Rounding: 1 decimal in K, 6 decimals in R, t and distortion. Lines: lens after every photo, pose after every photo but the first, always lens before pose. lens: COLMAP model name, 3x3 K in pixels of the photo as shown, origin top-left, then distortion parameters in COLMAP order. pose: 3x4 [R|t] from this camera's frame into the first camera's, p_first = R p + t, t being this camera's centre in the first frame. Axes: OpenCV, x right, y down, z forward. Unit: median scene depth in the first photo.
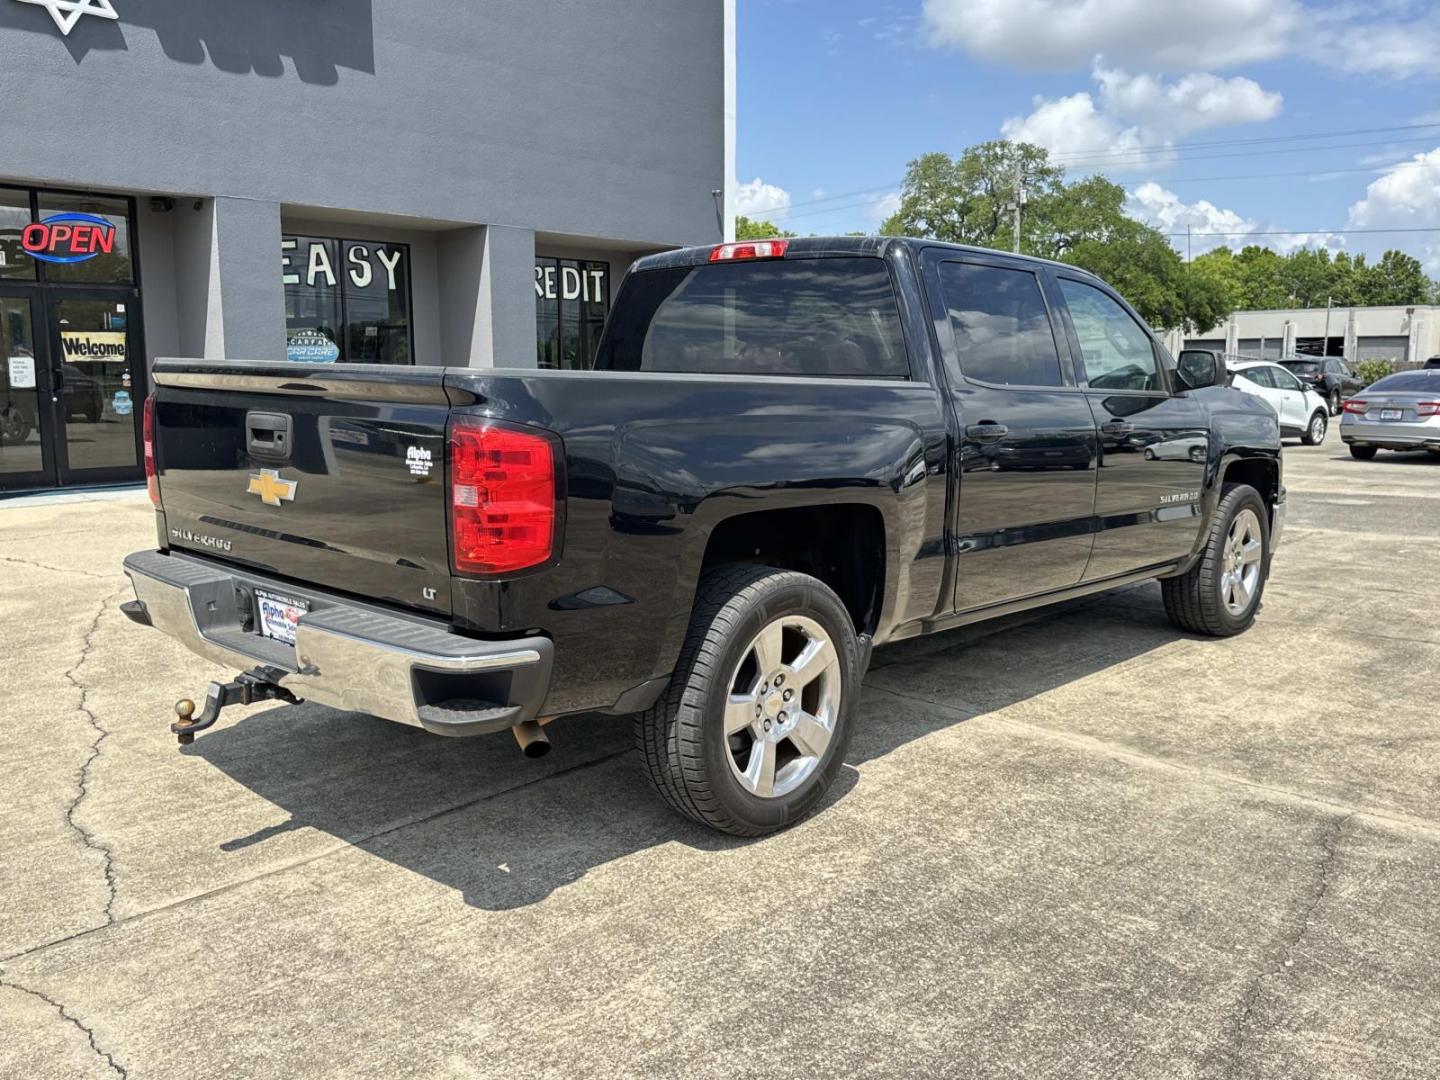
lens RADIAL K [[1202.9, 0, 725.1], [0, 1202.9, 546.7], [0, 0, 1]] dist [0.061260, -0.072095]
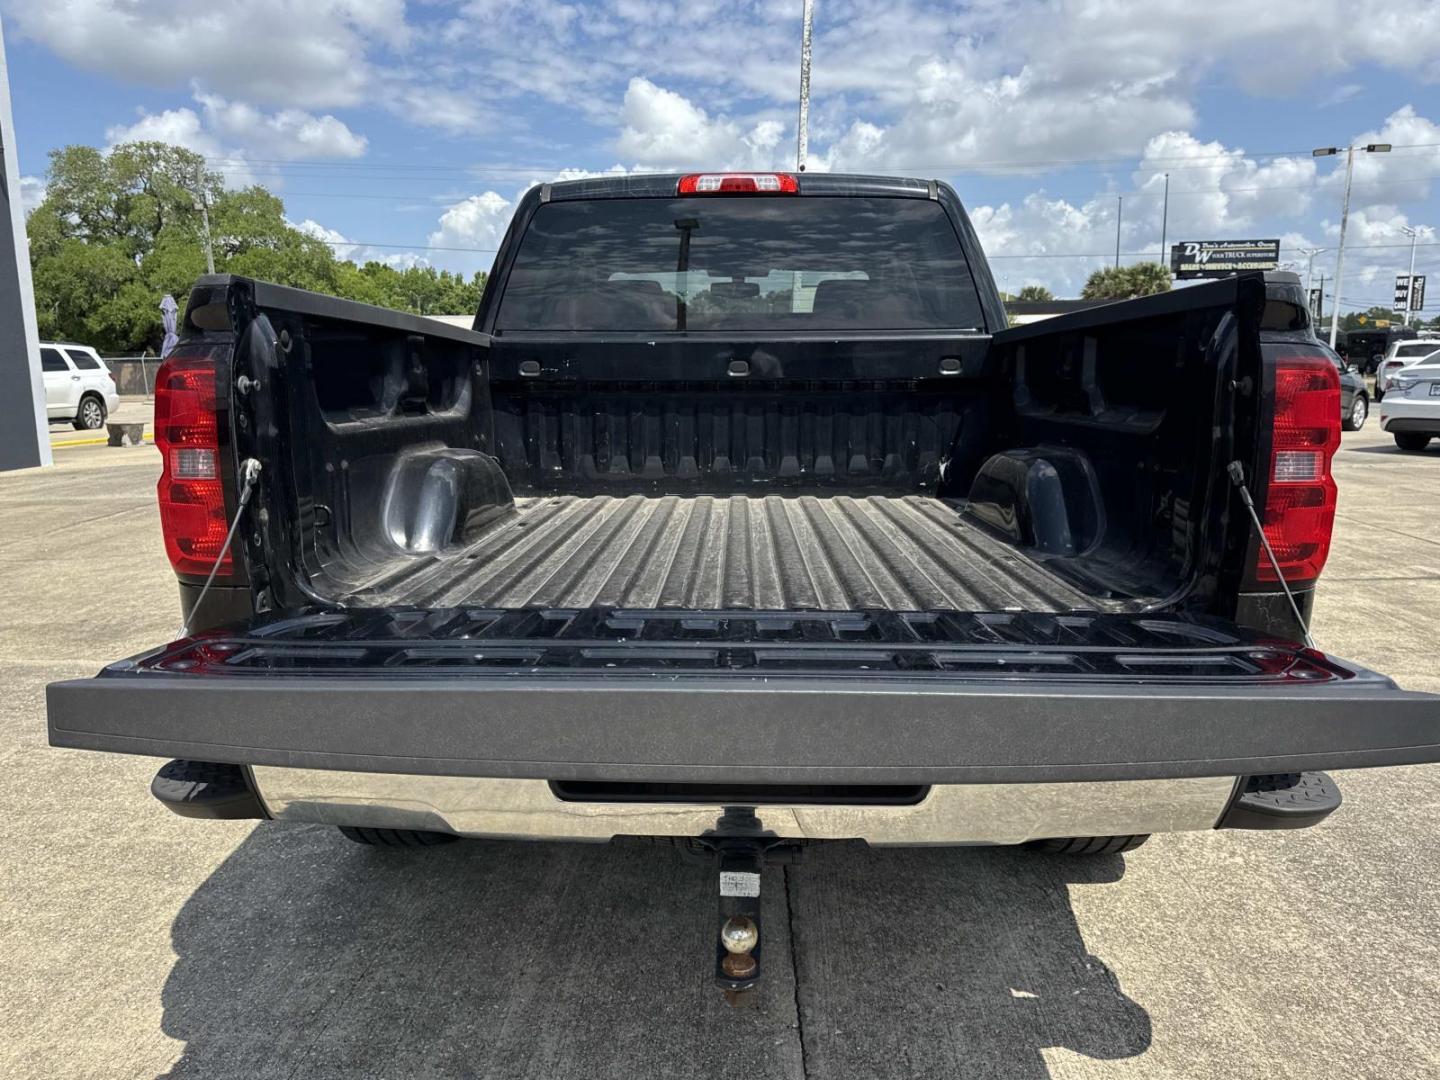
lens RADIAL K [[1053.5, 0, 727.7], [0, 1053.5, 545.0], [0, 0, 1]] dist [0.009157, -0.015631]
pose [[0.747839, -0.123856, 0.652224, -0.461391], [0.110024, 0.991979, 0.062223, -0.038681], [-0.654699, 0.025228, 0.755468, 0.423070]]
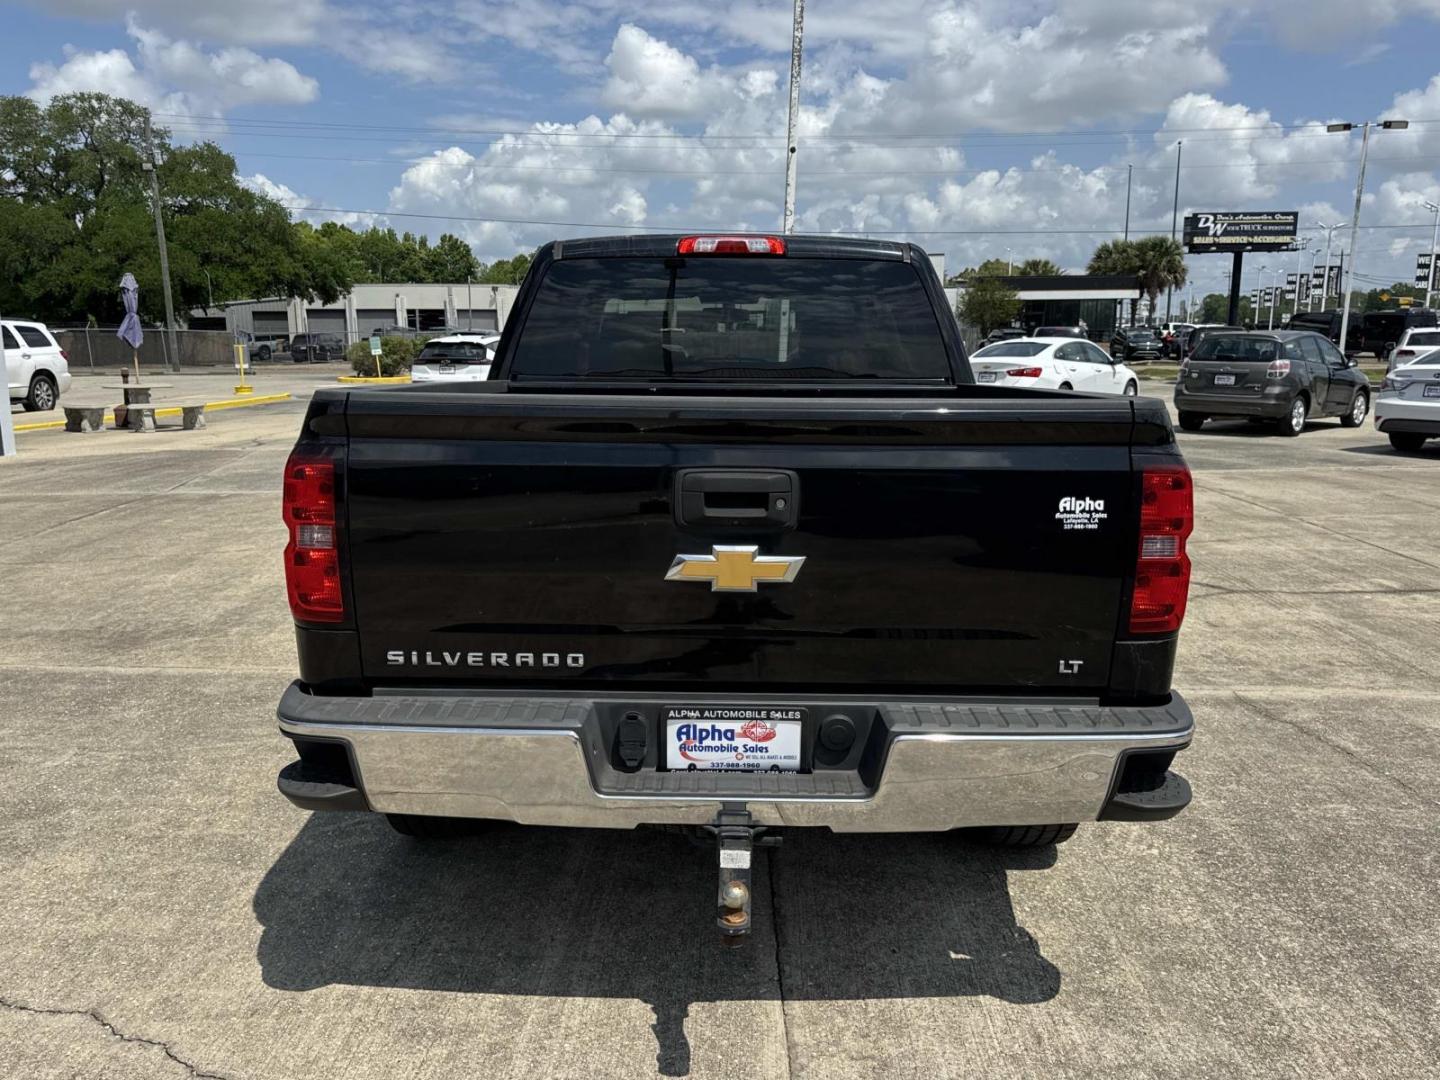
lens RADIAL K [[1124.0, 0, 732.3], [0, 1124.0, 545.4], [0, 0, 1]] dist [0.029602, -0.042186]
pose [[0.735796, -0.126894, 0.665208, -0.547487], [0.100758, 0.991868, 0.077756, -0.076661], [-0.669665, 0.009813, 0.742598, 0.329332]]
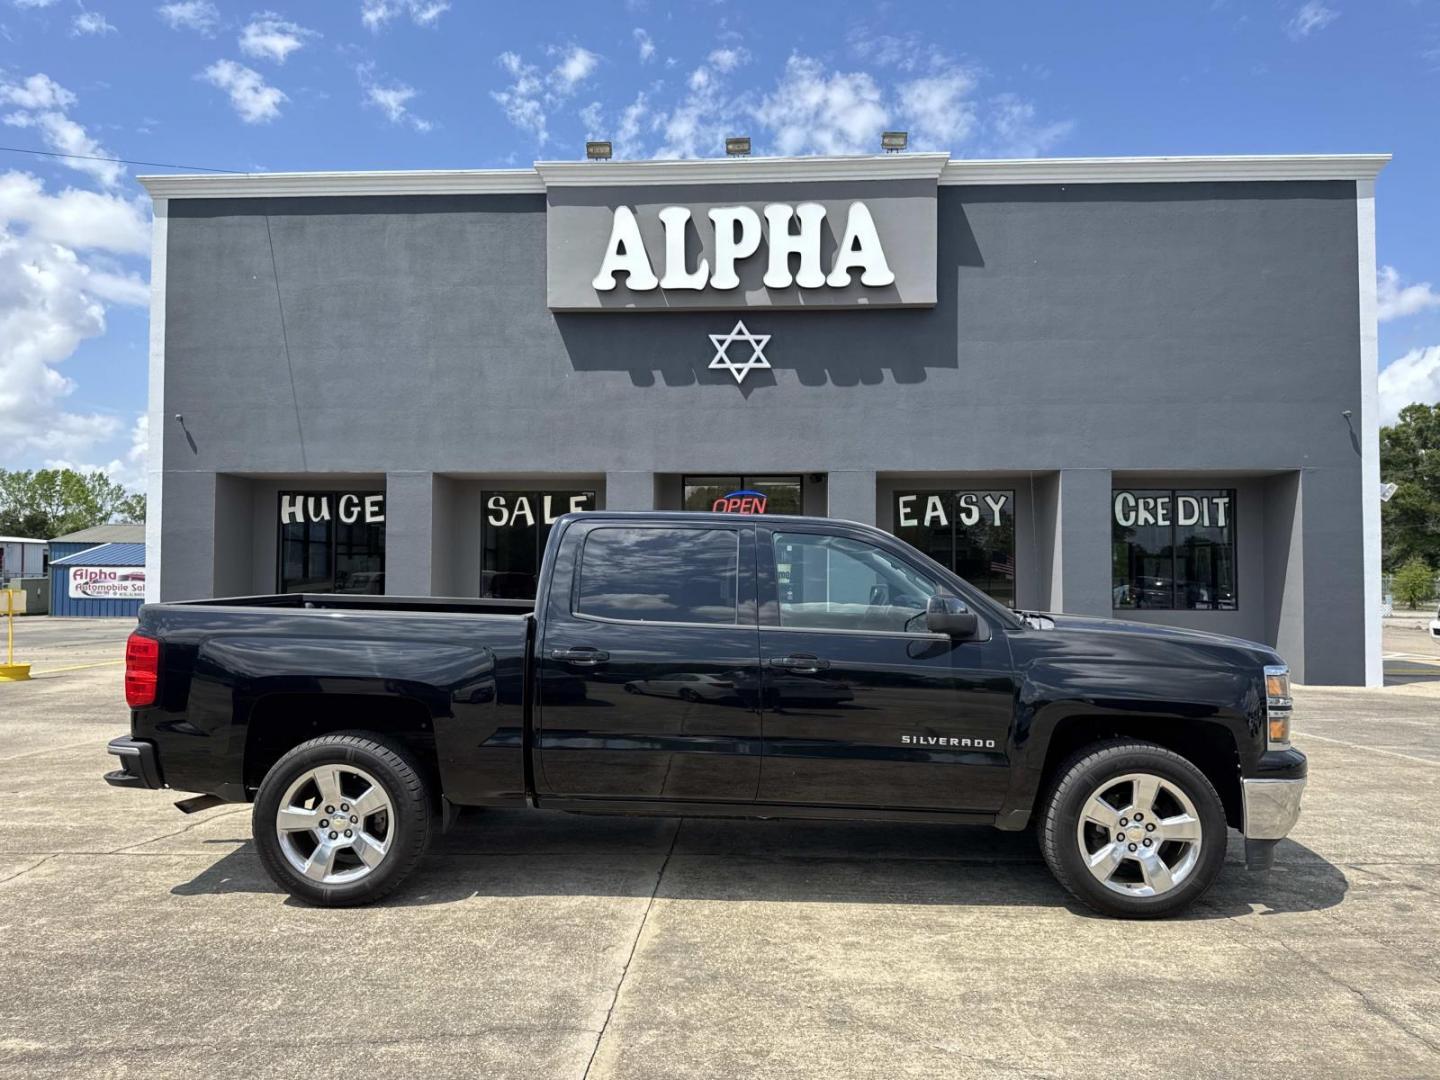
lens RADIAL K [[1013.9, 0, 688.8], [0, 1013.9, 558.4], [0, 0, 1]] dist [0.021544, -0.021307]
pose [[0.643408, -0.014492, -0.765386, 0.963460], [-0.113285, 0.987010, -0.113919, -0.077223], [0.757095, 0.160003, 0.633409, 0.323462]]
